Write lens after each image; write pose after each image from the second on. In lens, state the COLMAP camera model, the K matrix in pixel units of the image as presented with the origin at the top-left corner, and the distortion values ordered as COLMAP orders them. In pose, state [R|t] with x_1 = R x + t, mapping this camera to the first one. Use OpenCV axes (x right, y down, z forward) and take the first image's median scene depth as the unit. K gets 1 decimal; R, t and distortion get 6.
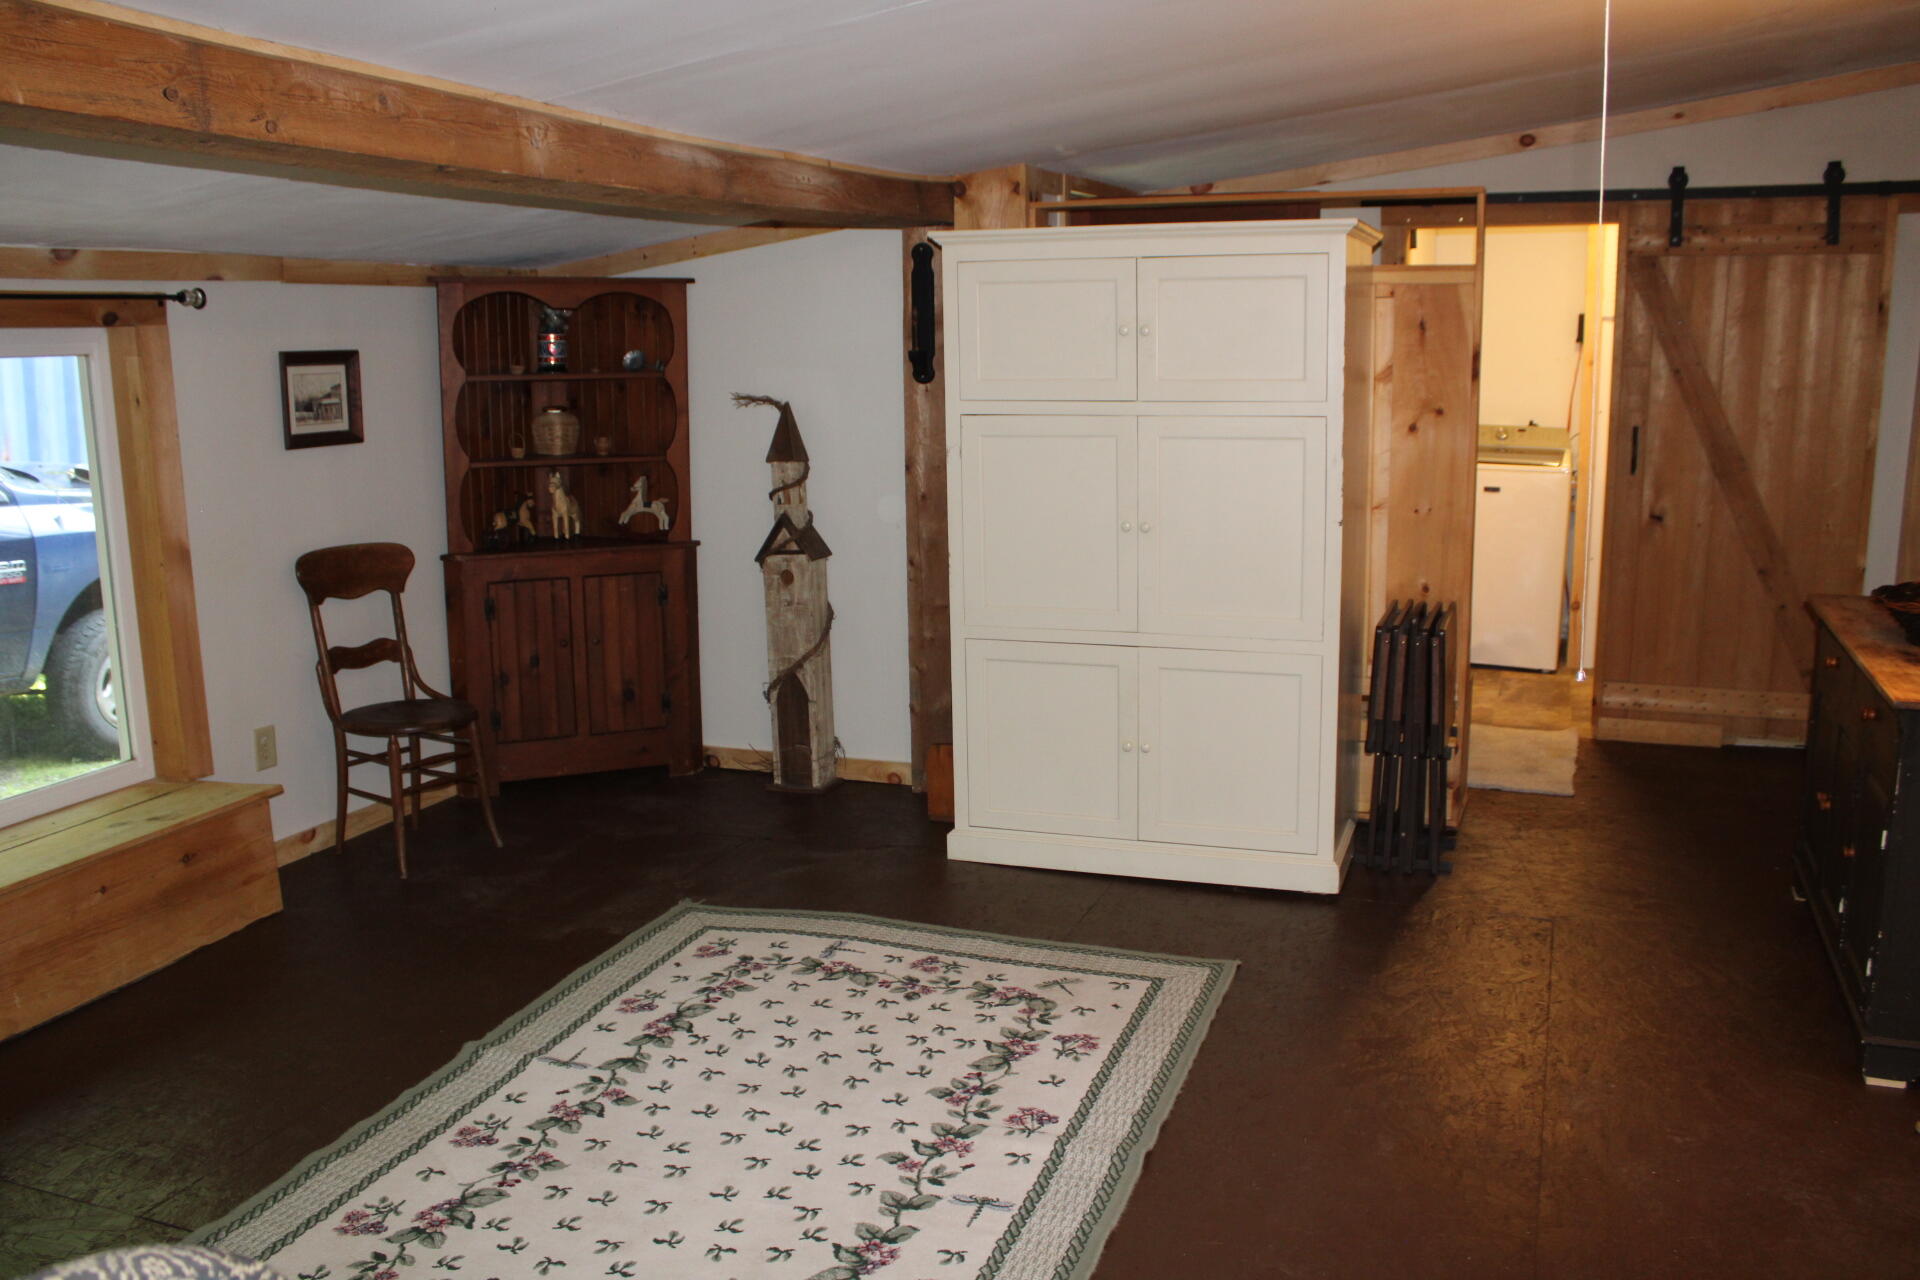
lens RADIAL K [[1623.3, 0, 960.0], [0, 1623.3, 640.0], [0, 0, 1]] dist [-0.171005, 0.139481]
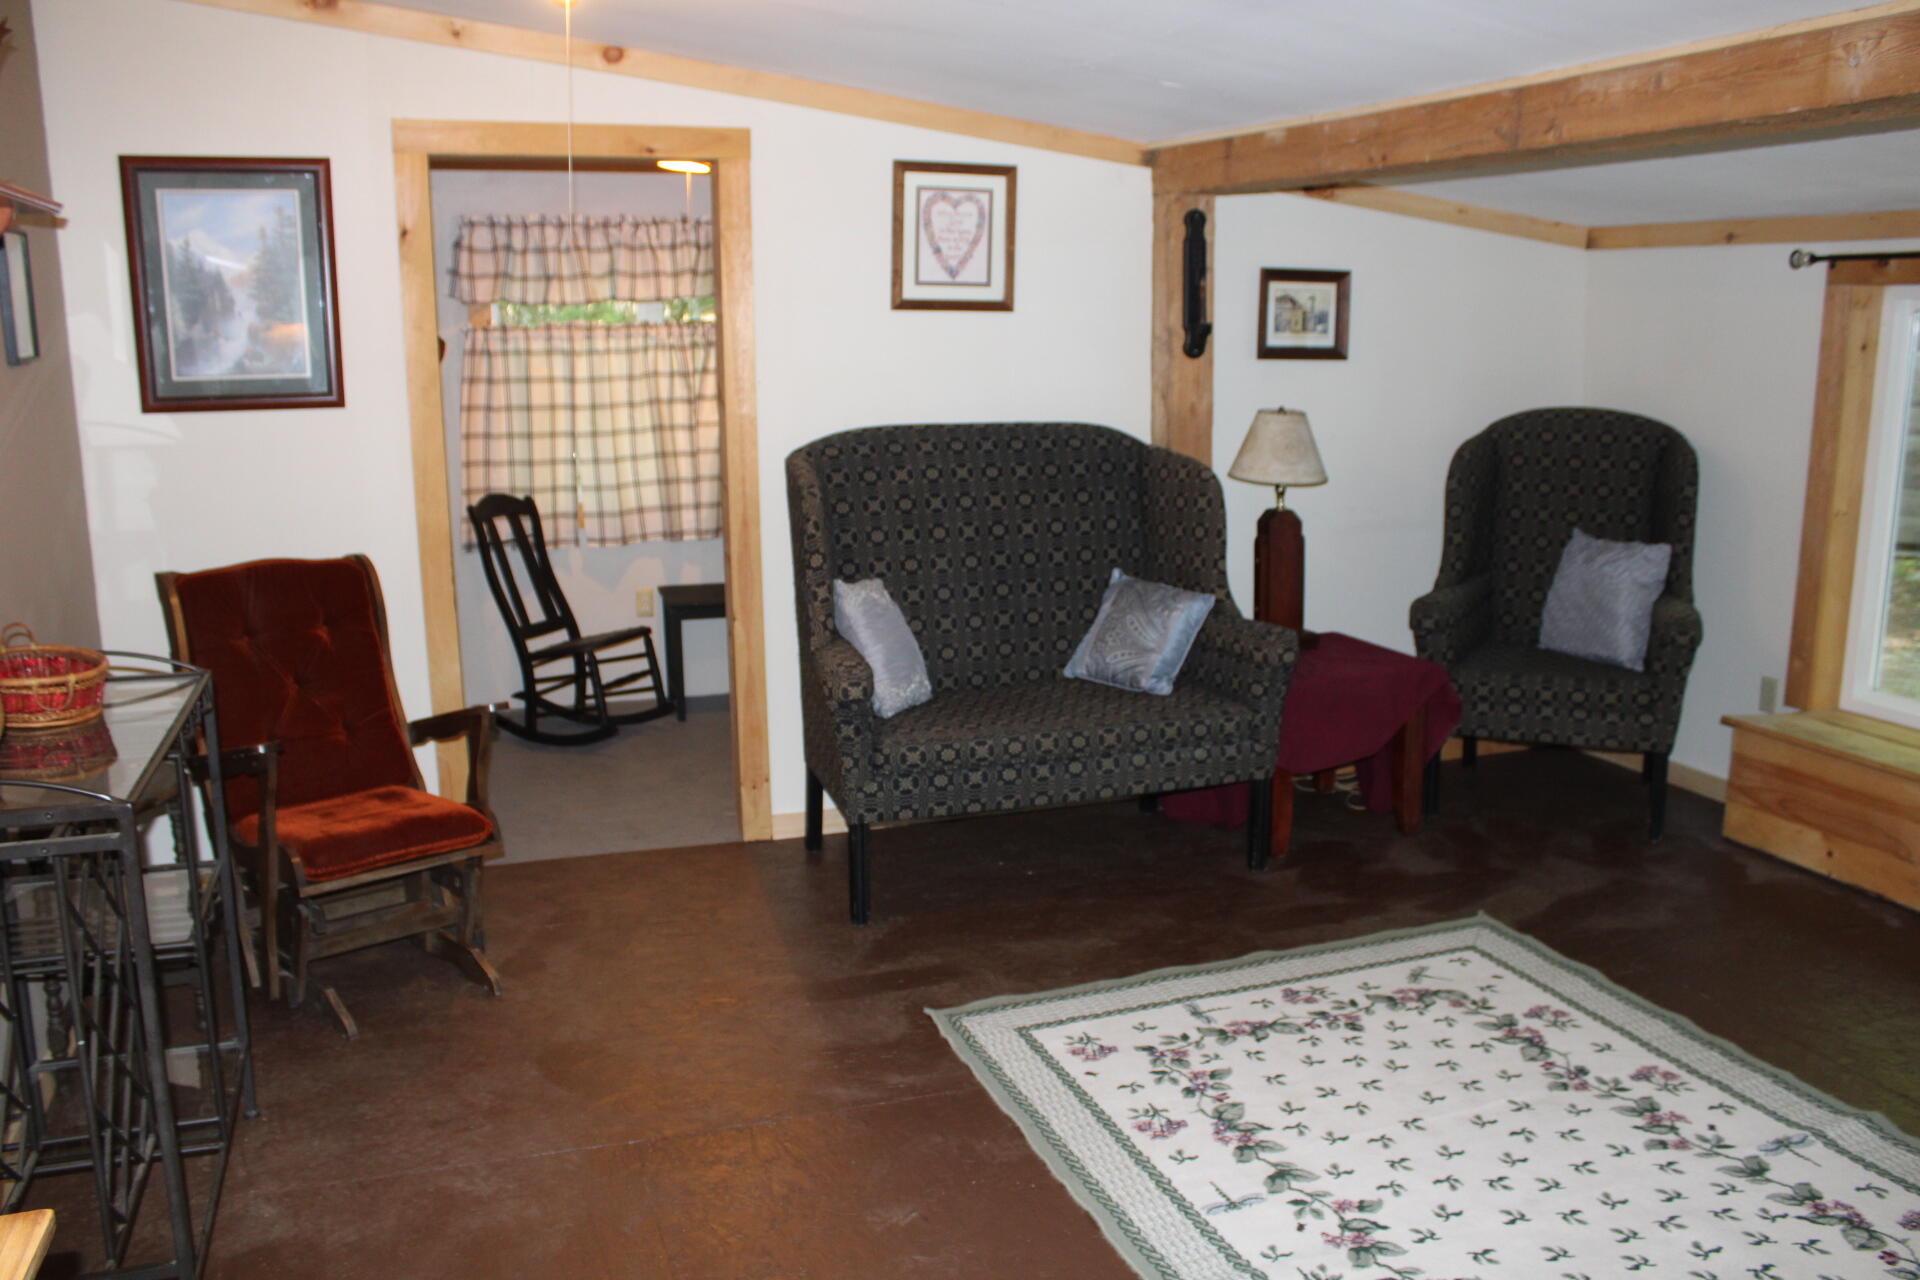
lens RADIAL K [[1623.3, 0, 960.0], [0, 1623.3, 640.0], [0, 0, 1]] dist [-0.171005, 0.139481]
pose [[-0.778546, 0.145482, -0.610493, 0.644821], [-0.091563, 0.936021, 0.339824, -0.263462], [0.620873, 0.320467, -0.715414, 1.397946]]
